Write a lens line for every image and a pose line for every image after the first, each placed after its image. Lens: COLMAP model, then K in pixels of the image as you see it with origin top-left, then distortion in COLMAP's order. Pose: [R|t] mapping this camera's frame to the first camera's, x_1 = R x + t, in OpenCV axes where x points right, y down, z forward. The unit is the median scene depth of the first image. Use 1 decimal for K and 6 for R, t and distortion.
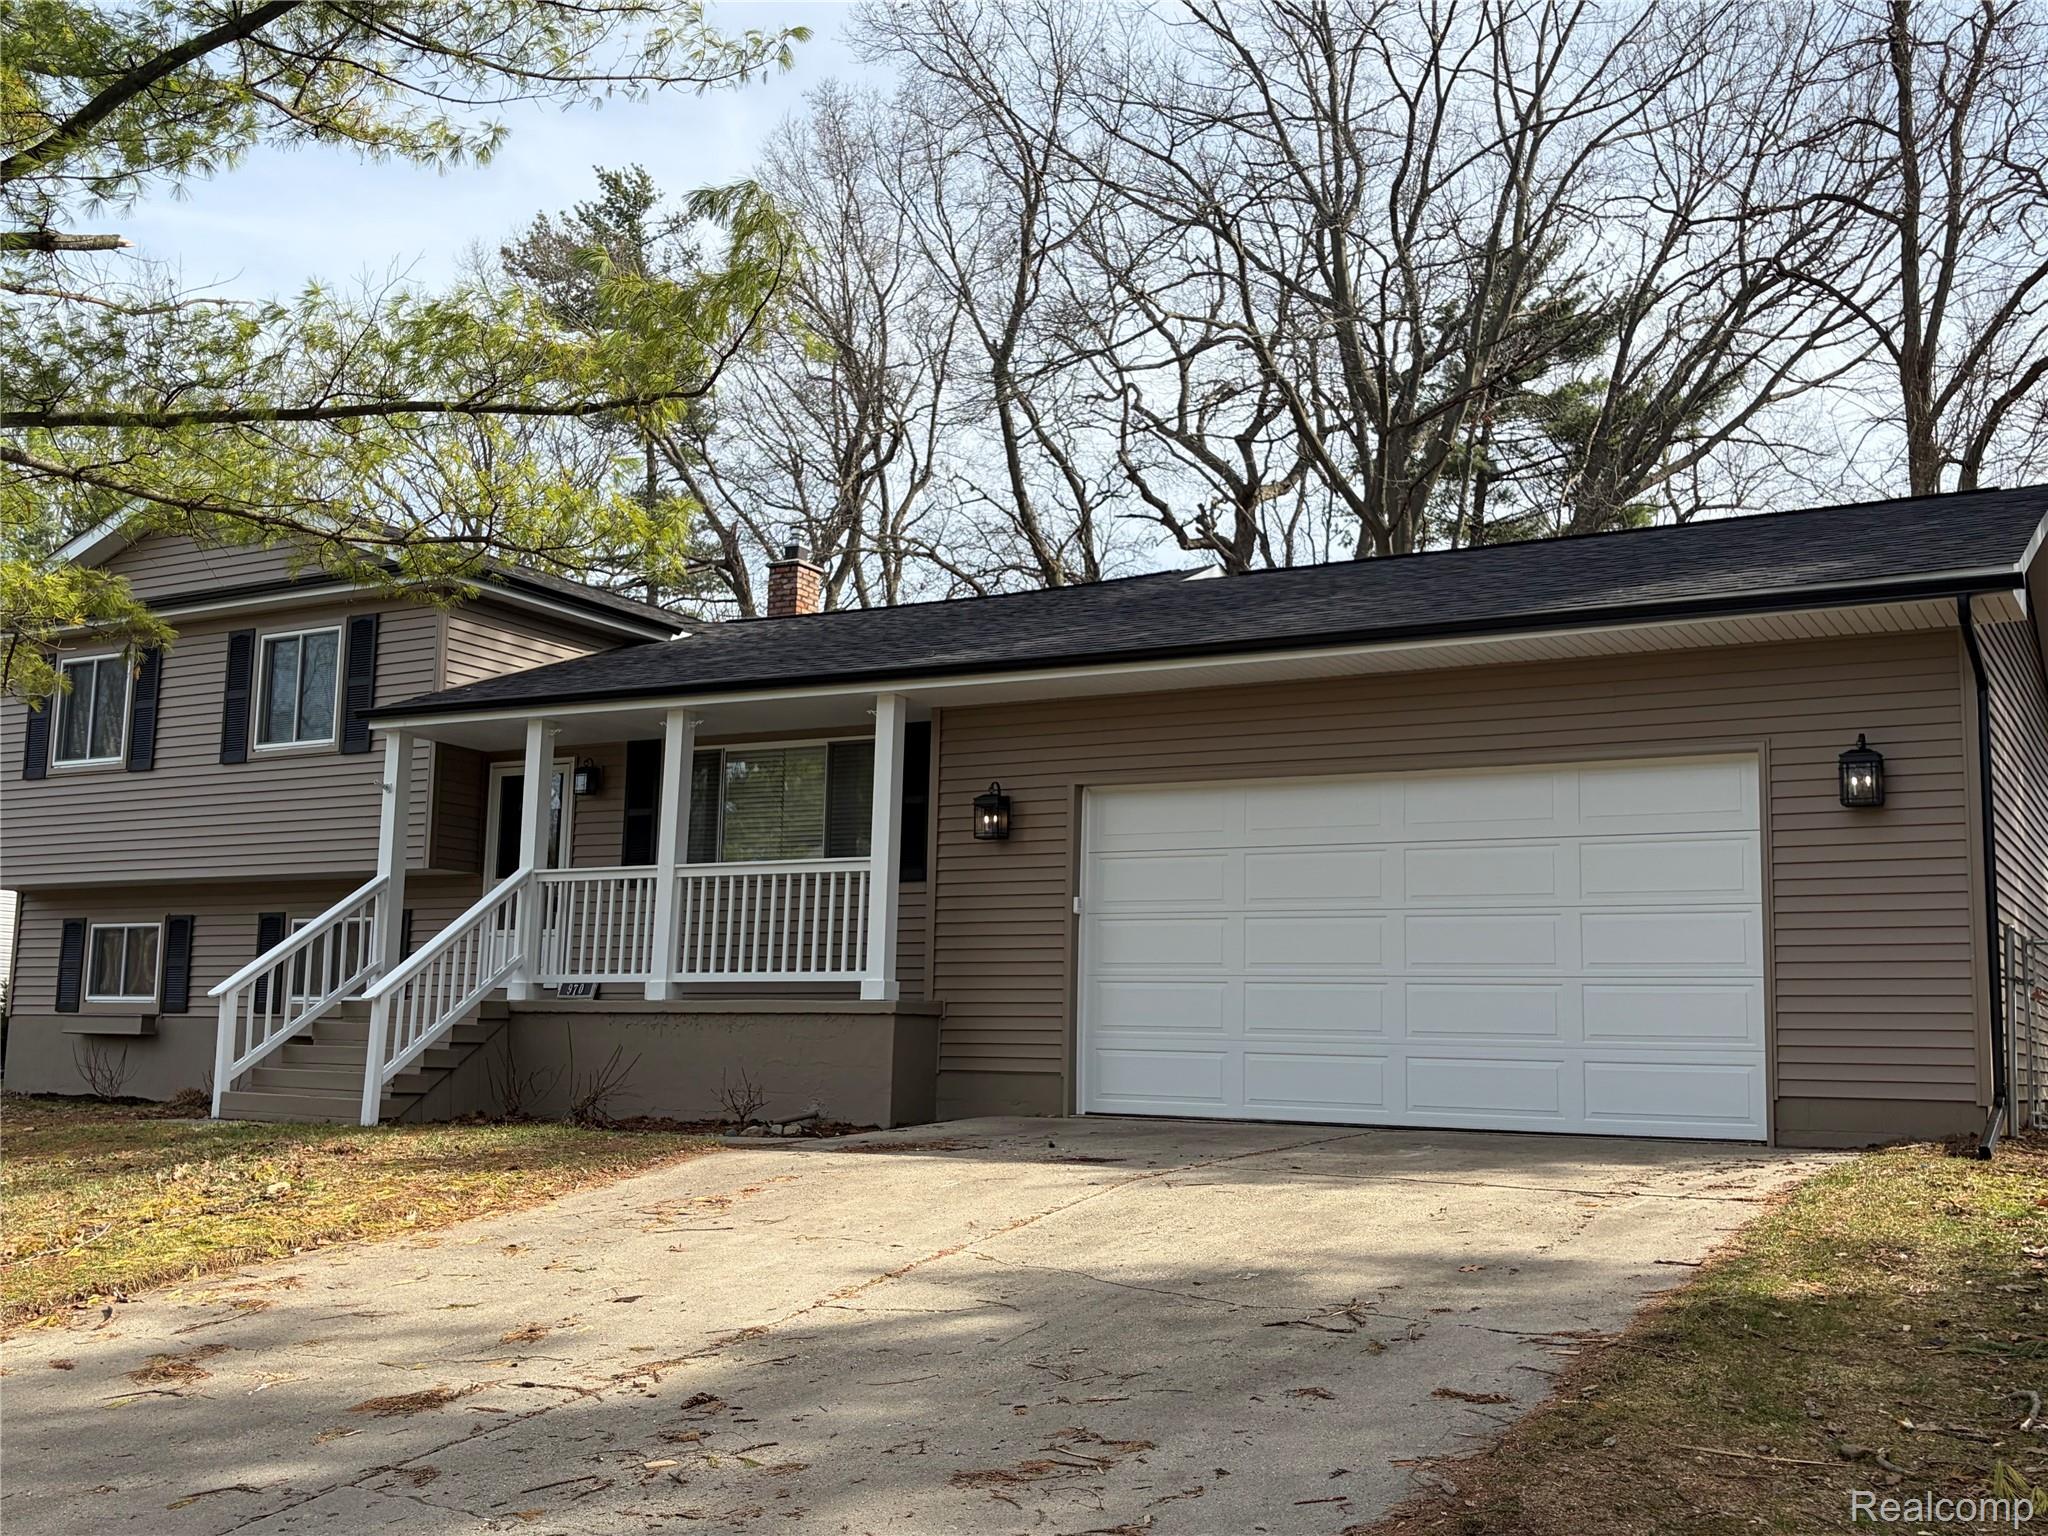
lens RADIAL K [[2072.6, 0, 1024.0], [0, 2072.6, 768.0], [0, 0, 1]] dist [0.025768, -0.003467]
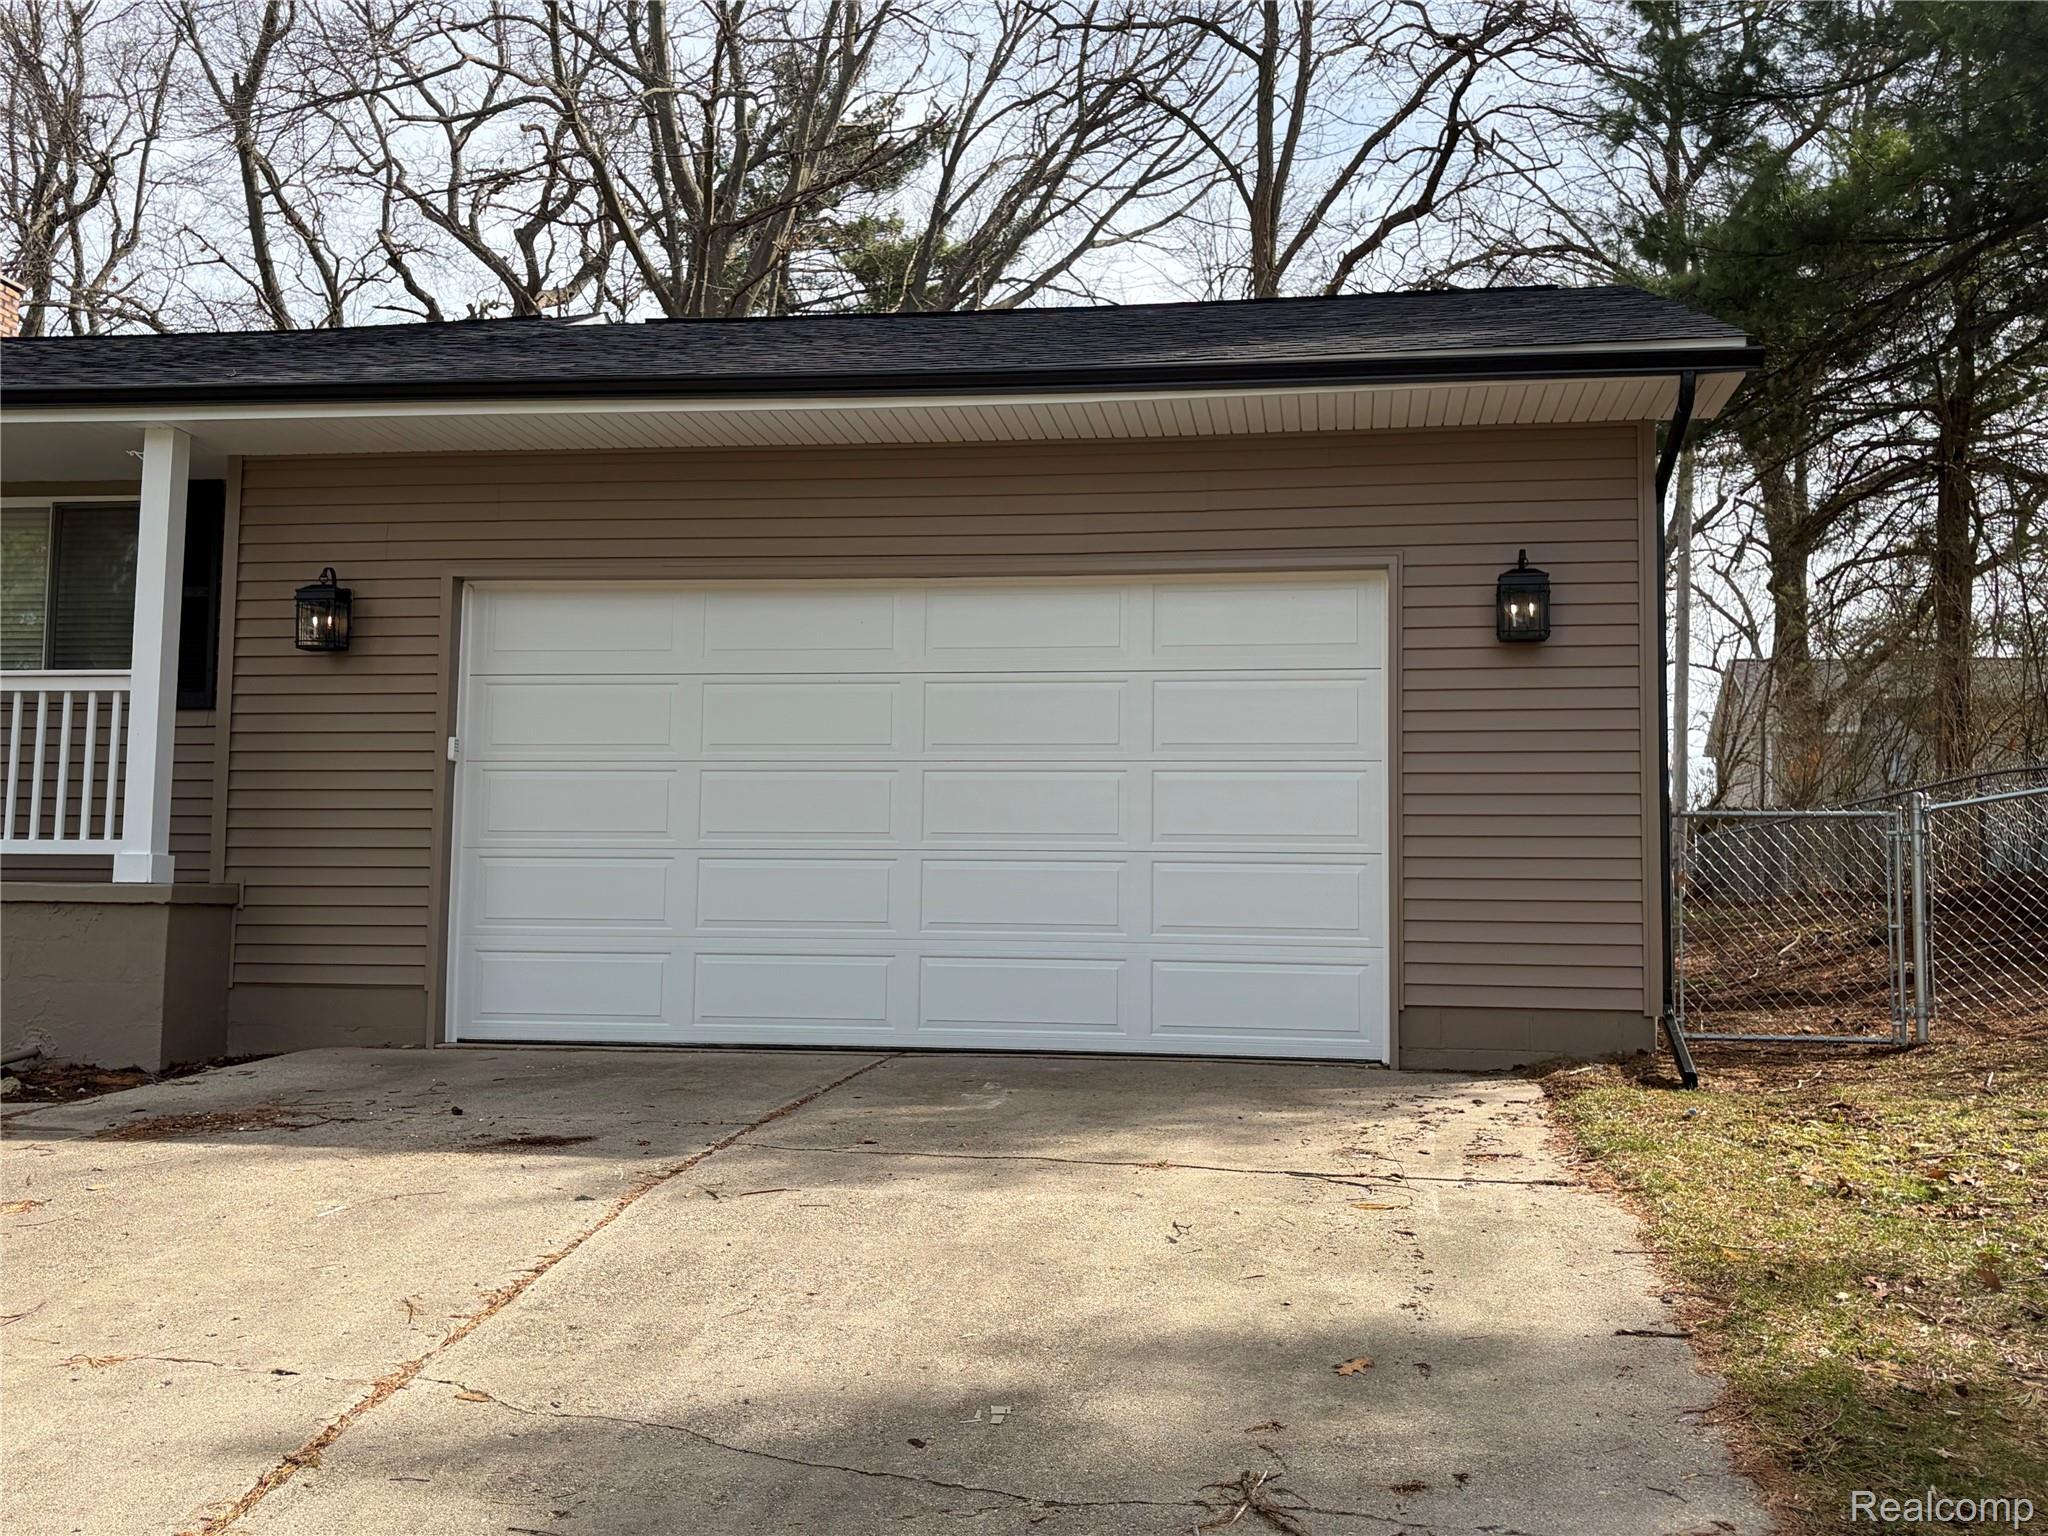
lens RADIAL K [[2027.4, 0, 1024.0], [0, 2027.4, 768.0], [0, 0, 1]] dist [-0.007717, -0.004528]
pose [[0.926976, 0.016037, 0.374778, -0.049094], [-0.042140, 0.997213, 0.061559, 0.021131], [-0.372747, -0.072857, 0.925068, 0.274011]]
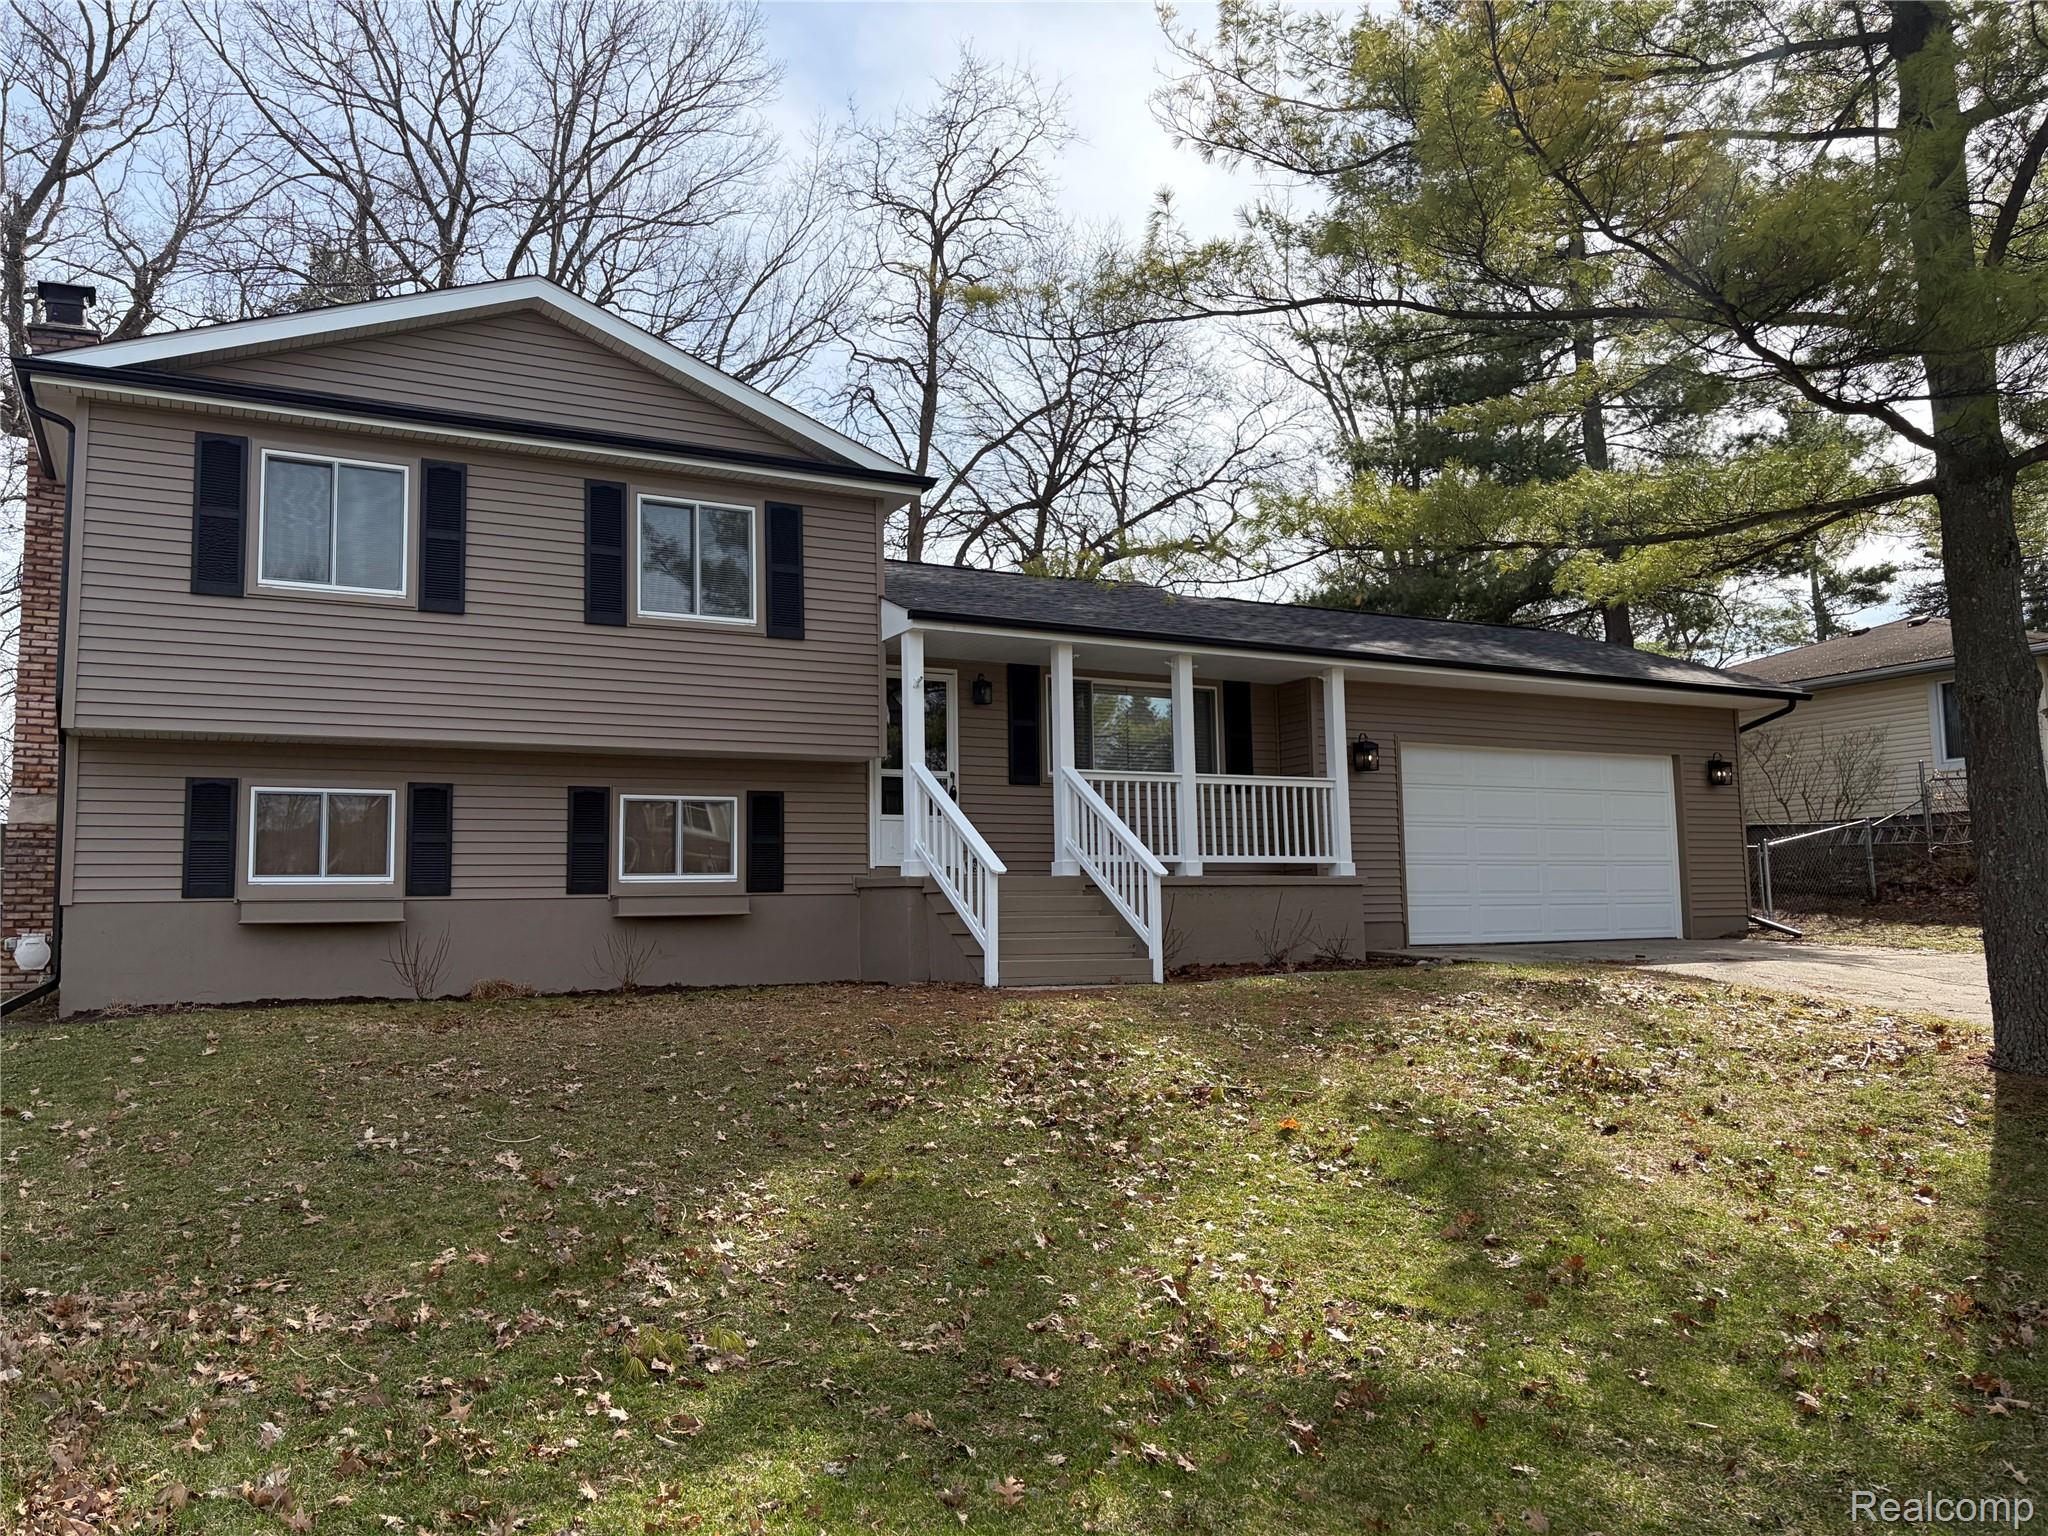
lens RADIAL K [[1530.3, 0, 1024.0], [0, 1530.3, 768.0], [0, 0, 1]] dist [0.024629, -0.005893]
pose [[0.520934, 0.057536, 0.851655, -1.067270], [-0.088571, 0.995984, -0.013110, 0.066529], [-0.848989, -0.068603, 0.523938, 0.595811]]
